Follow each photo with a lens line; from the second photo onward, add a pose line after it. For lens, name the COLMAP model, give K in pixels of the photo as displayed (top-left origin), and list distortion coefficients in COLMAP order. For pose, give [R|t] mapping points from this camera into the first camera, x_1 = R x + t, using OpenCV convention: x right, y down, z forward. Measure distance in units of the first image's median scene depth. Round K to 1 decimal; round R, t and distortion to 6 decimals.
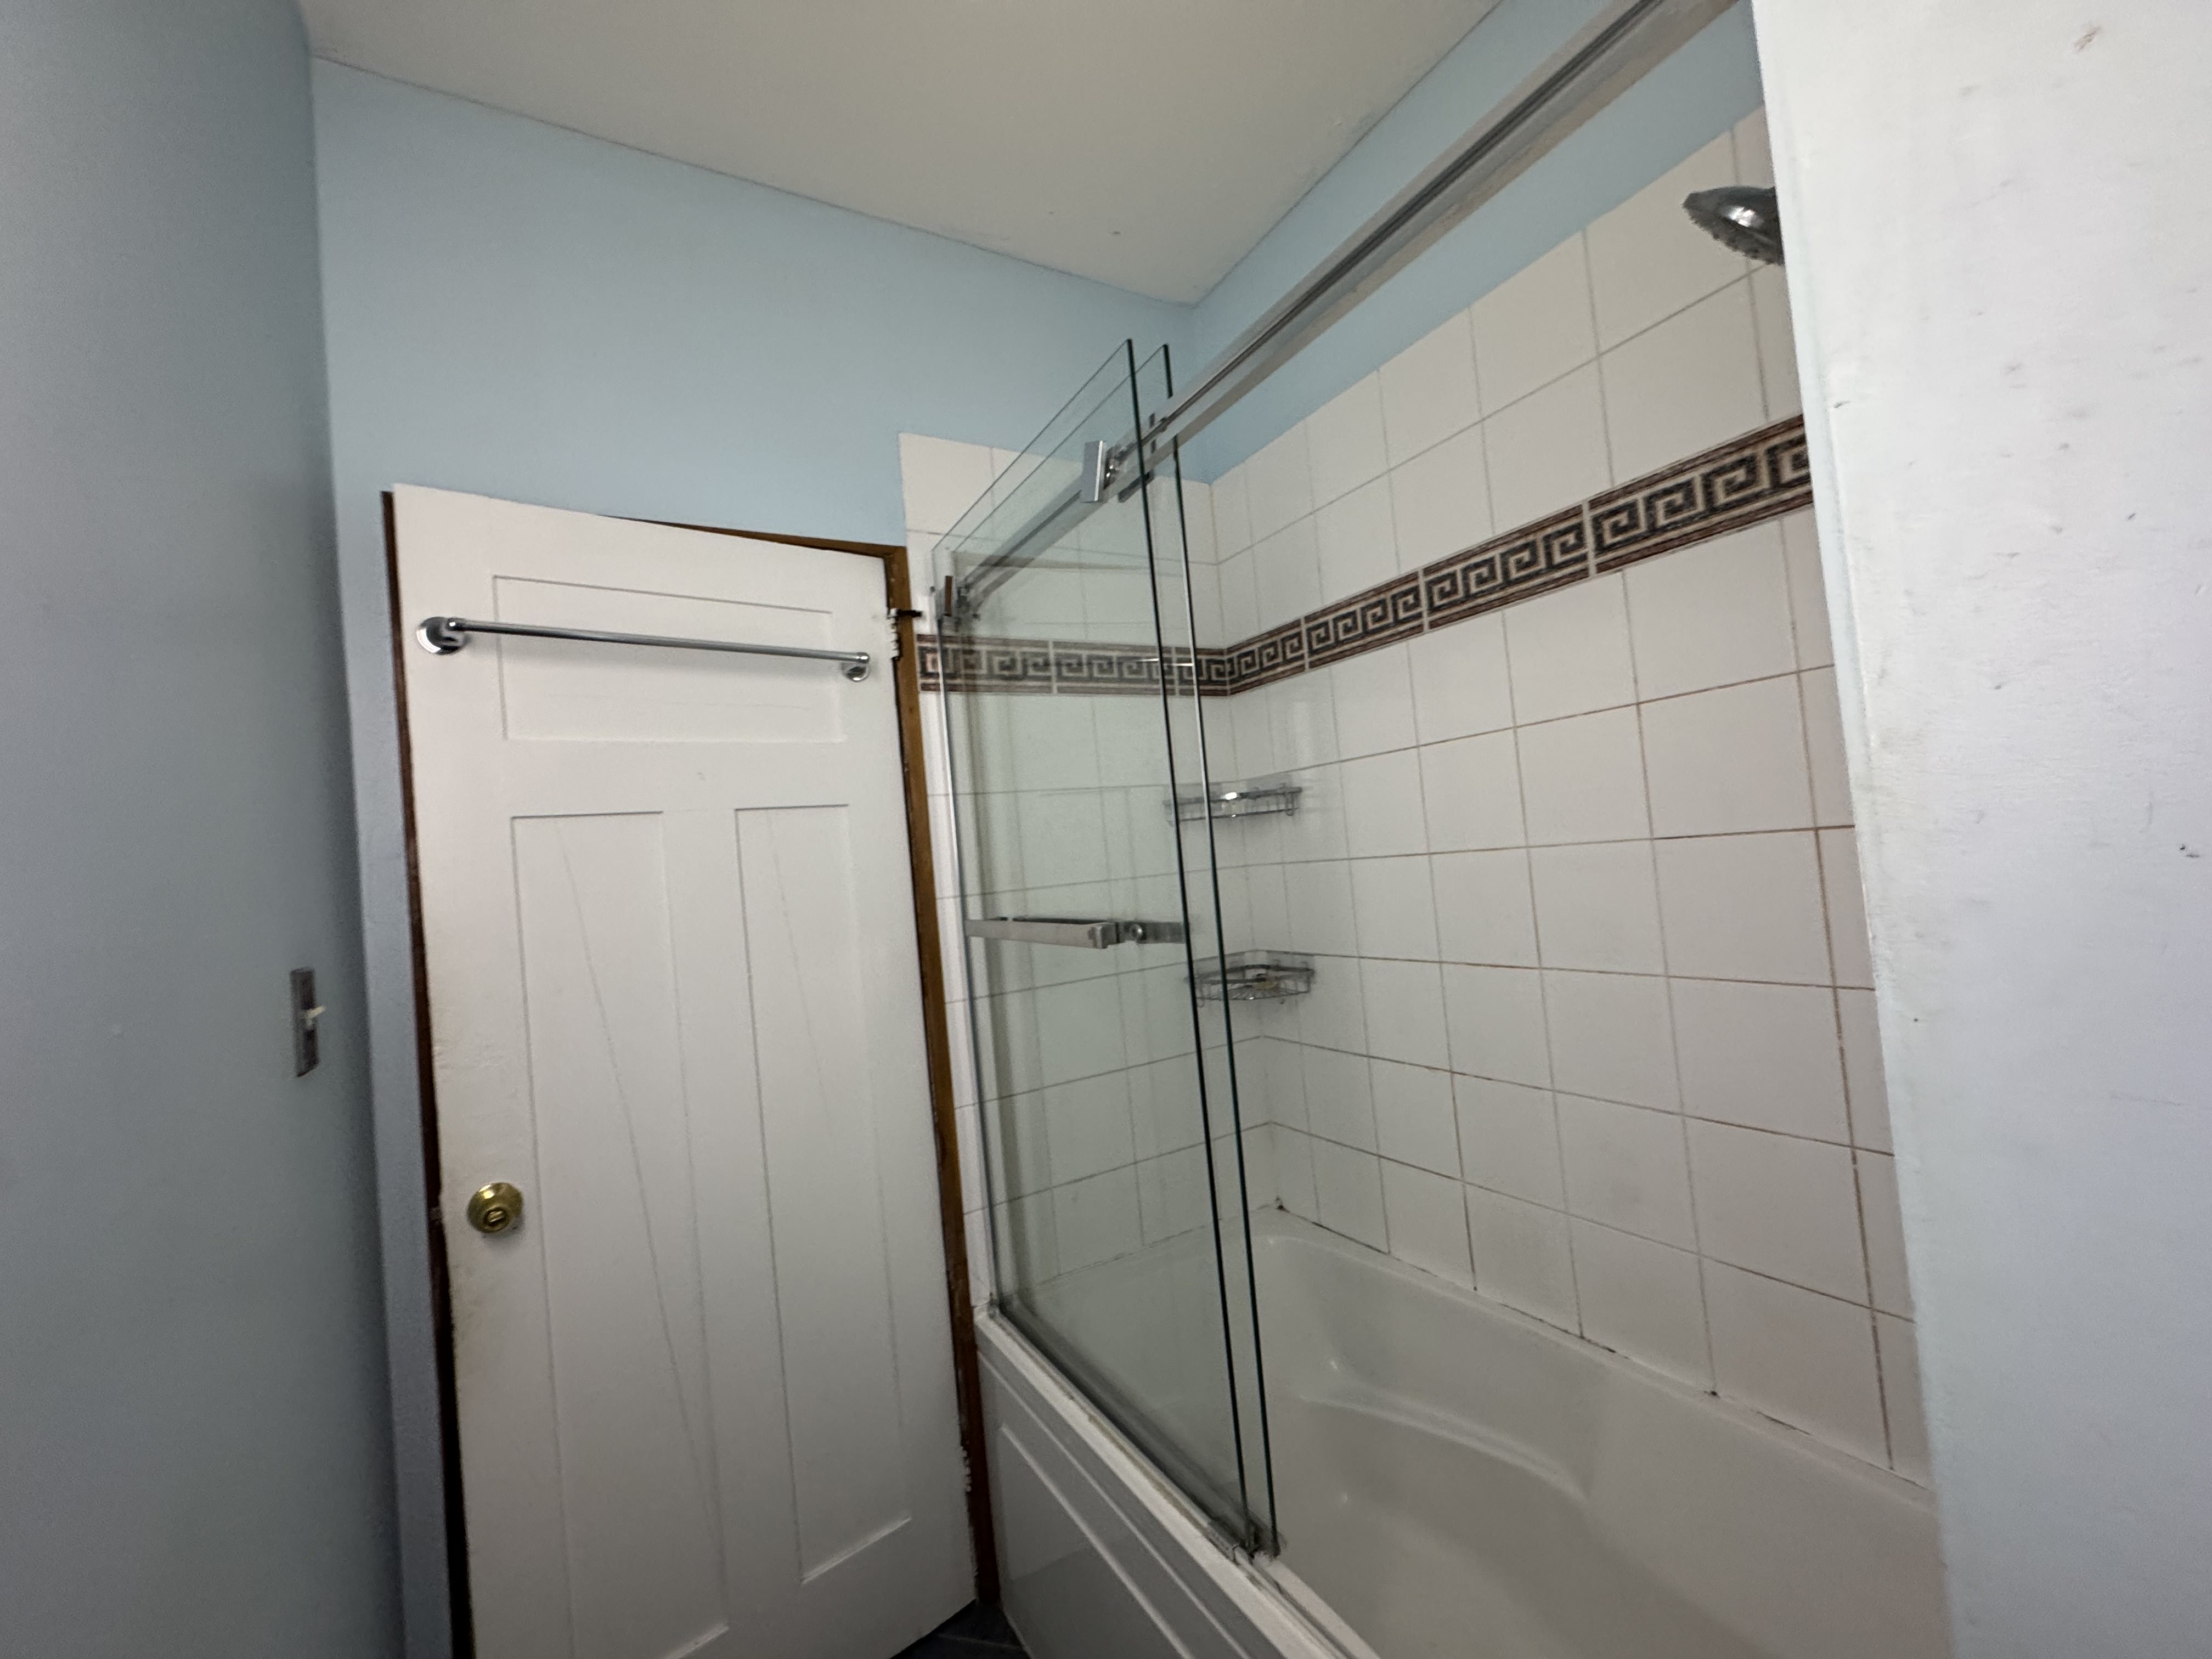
lens RADIAL K [[882.7, 0, 1106.0], [0, 882.7, 829.5], [0, 0, 1]] dist [-0.000959, -0.000141]
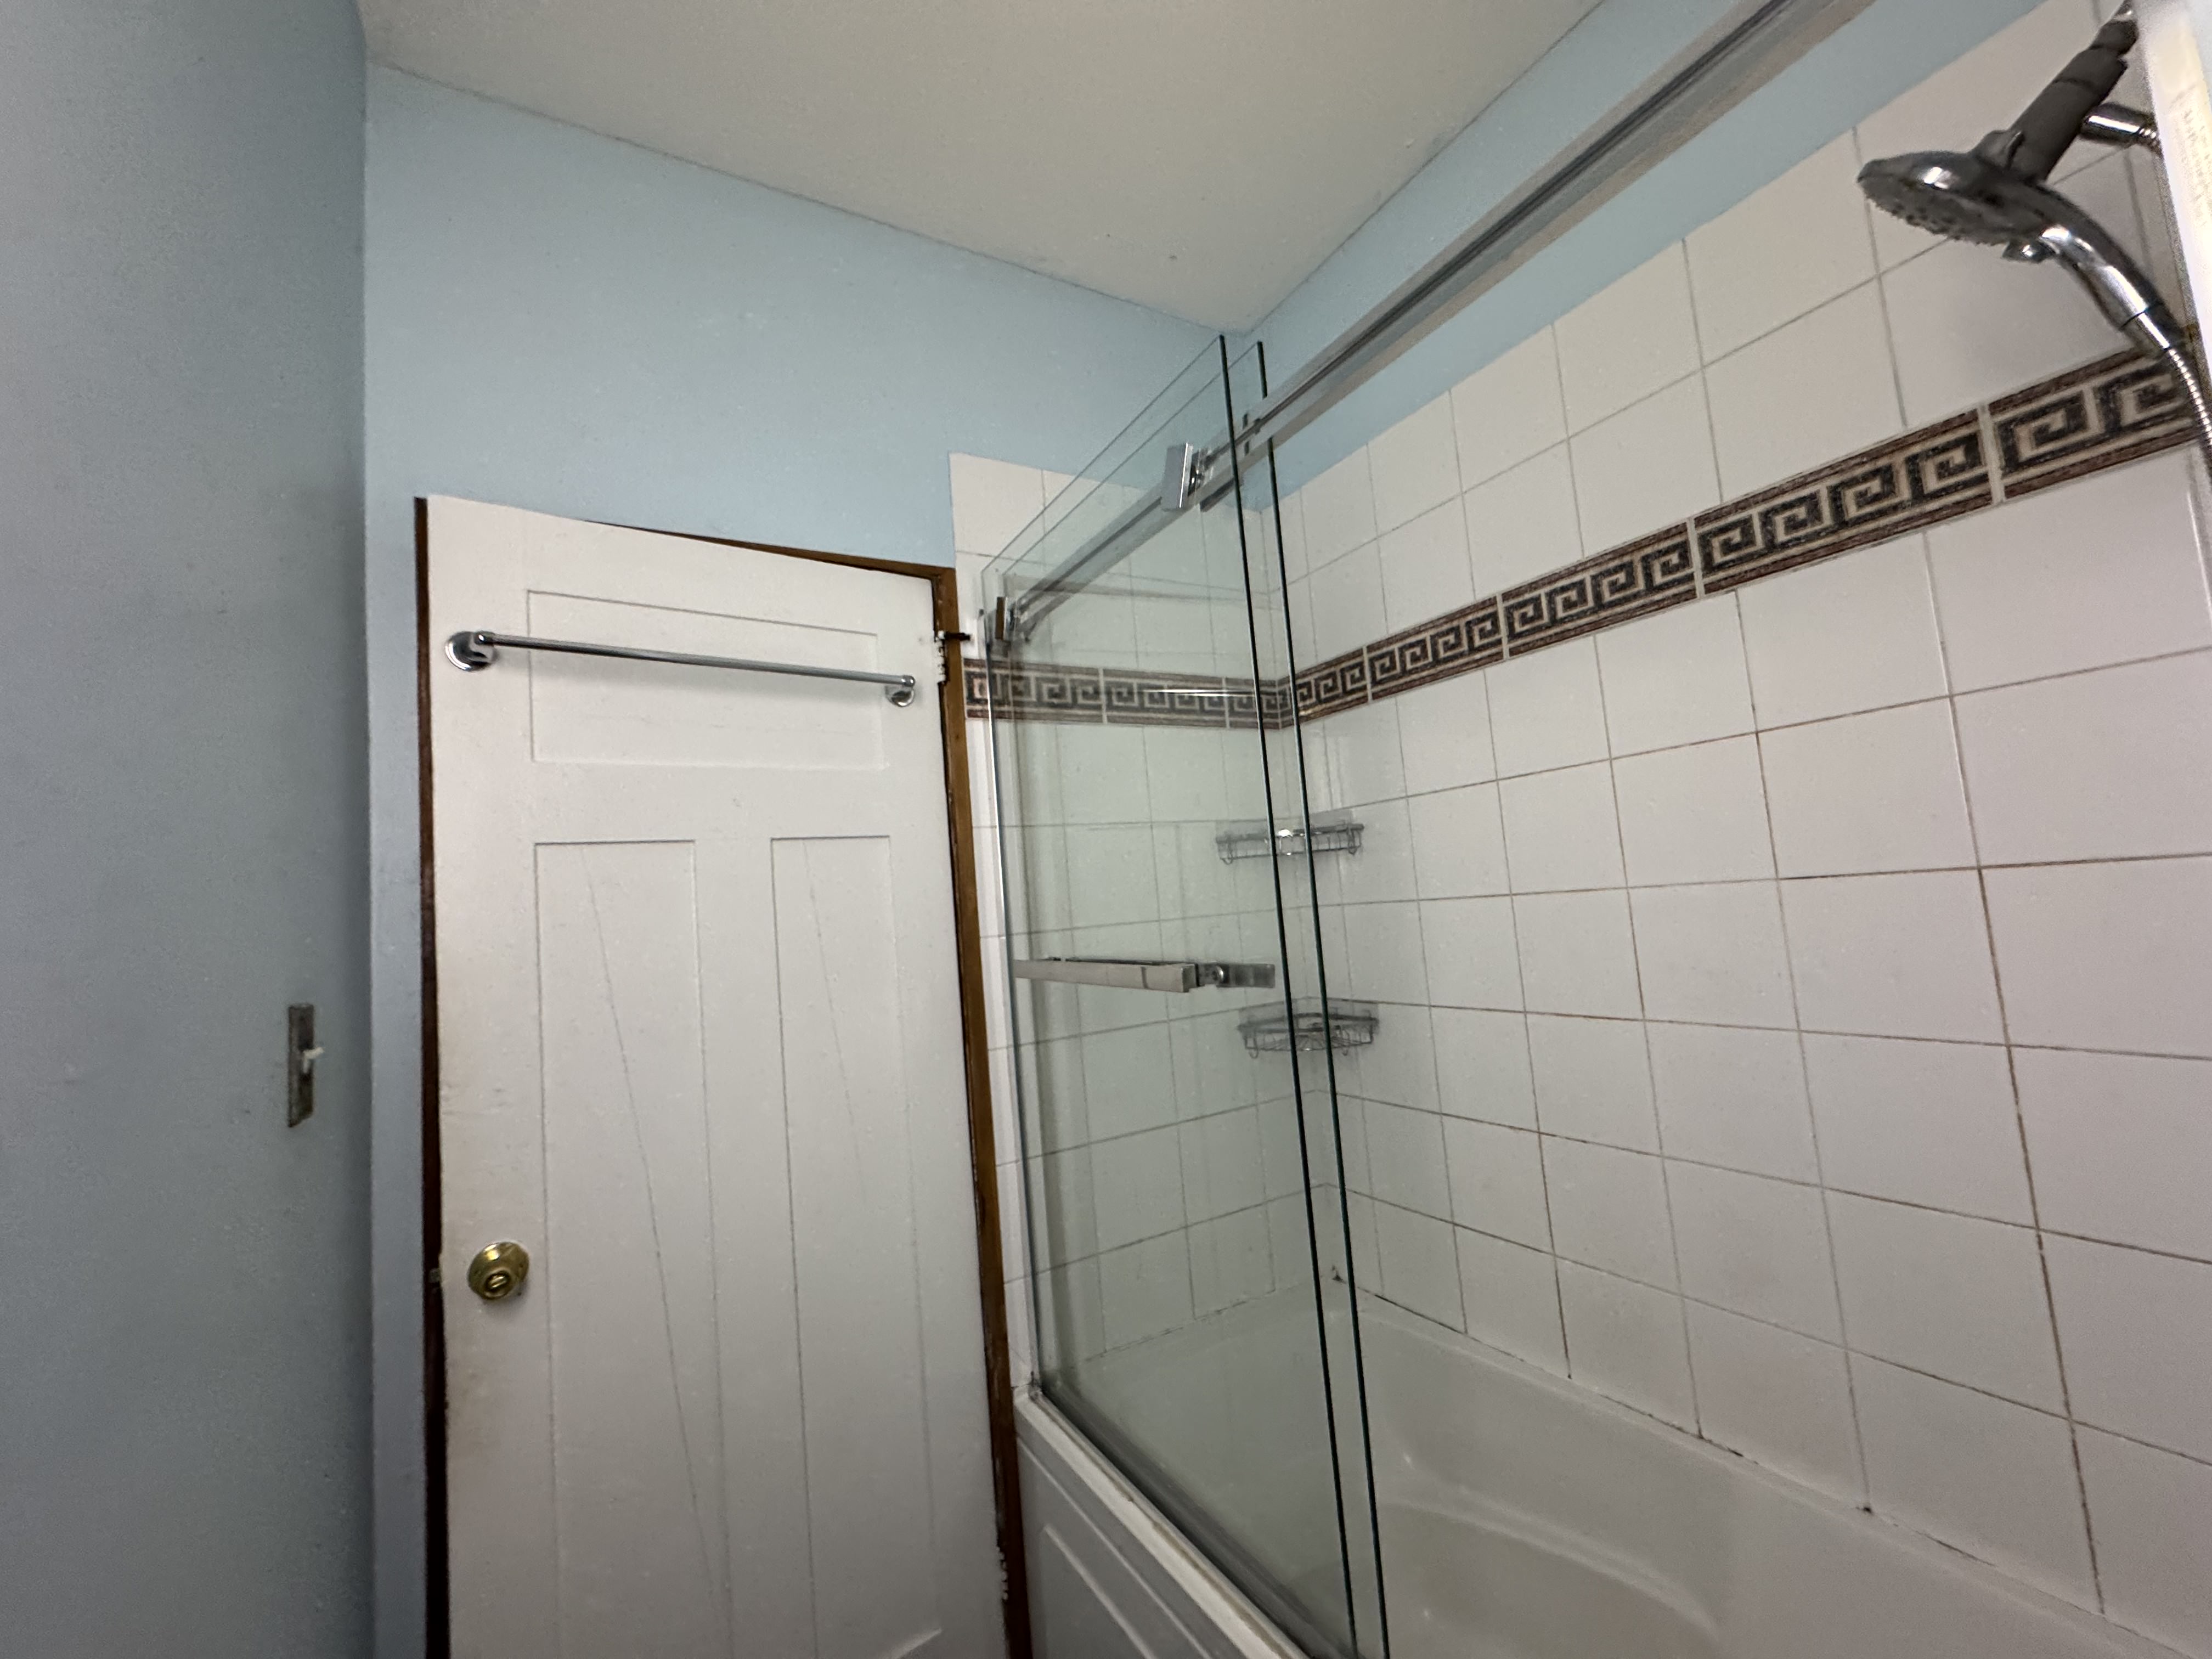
lens RADIAL K [[879.4, 0, 1106.0], [0, 879.4, 829.5], [0, 0, 1]] dist [-0.000482, 0.000014]
pose [[0.999925, 0.010934, -0.005539, -0.063386], [-0.011206, 0.998602, -0.051653, 0.012422], [0.004966, 0.051711, 0.998650, 0.071787]]
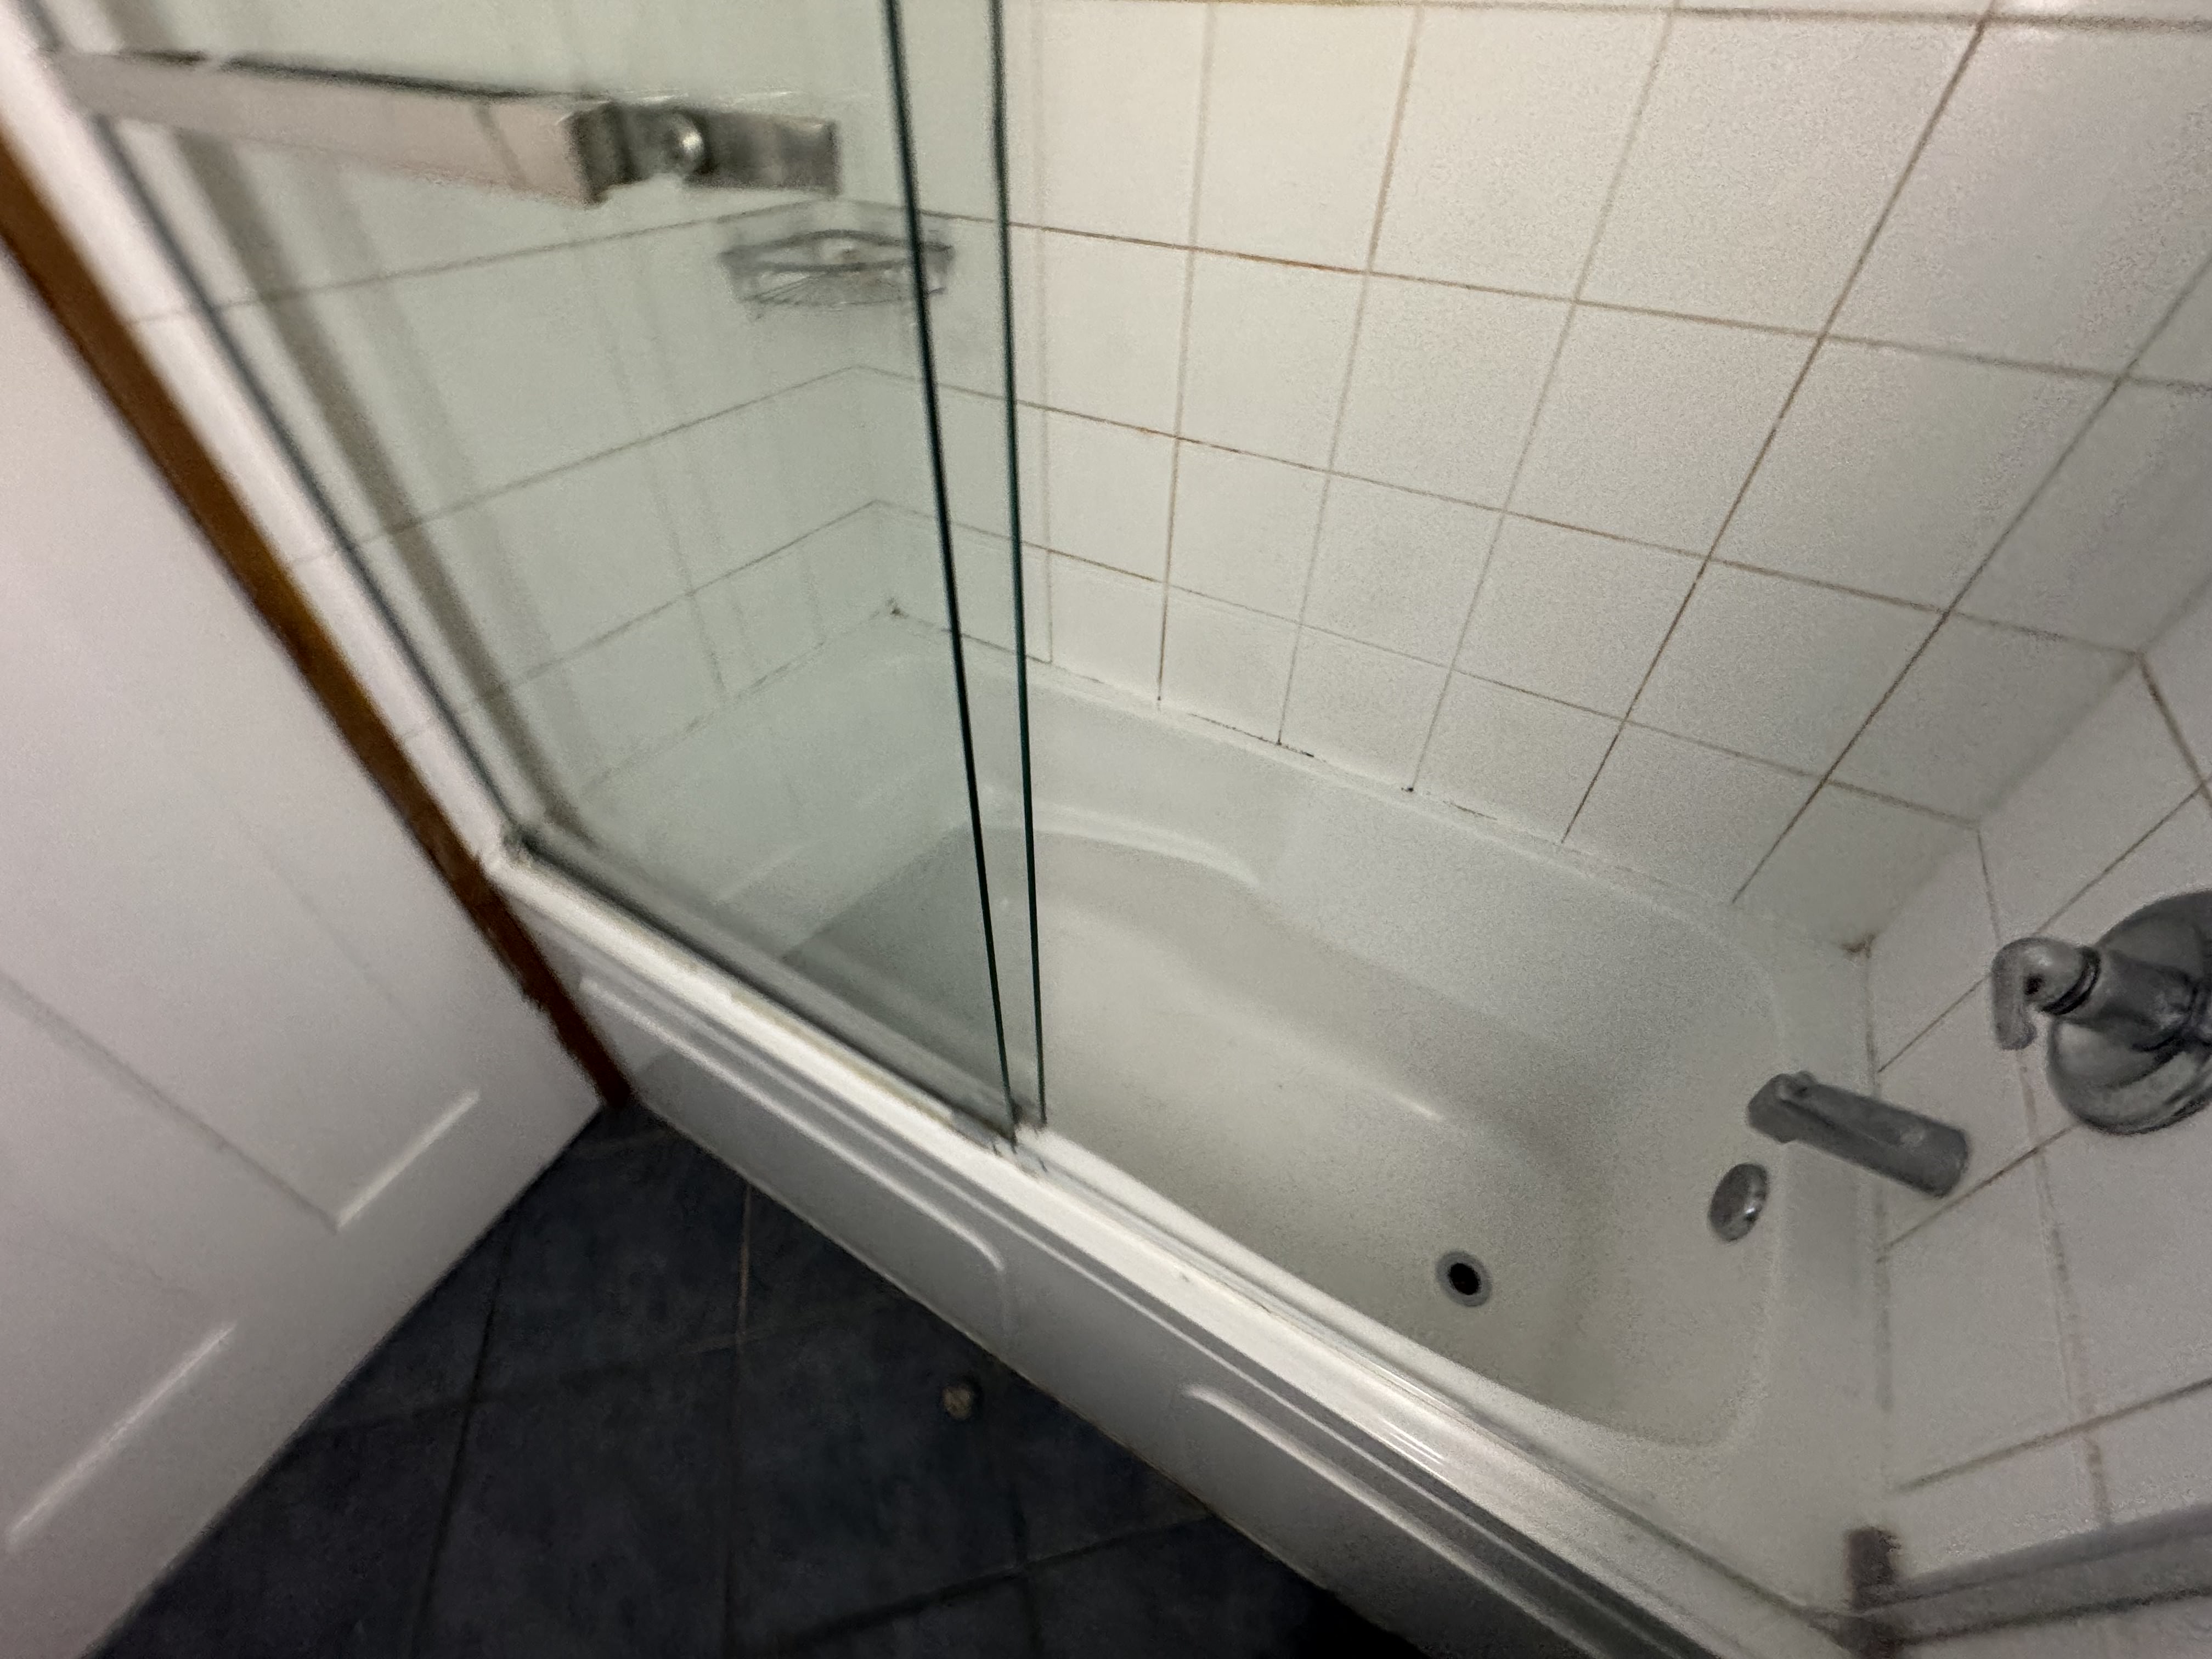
lens RADIAL K [[882.7, 0, 1106.0], [0, 882.7, 829.5], [0, 0, 1]] dist [-0.000959, -0.000141]
pose [[0.870385, -0.244052, 0.427632, -0.025536], [-0.121127, 0.735690, 0.666399, 0.053509], [-0.477241, -0.631822, 0.610772, 0.457461]]
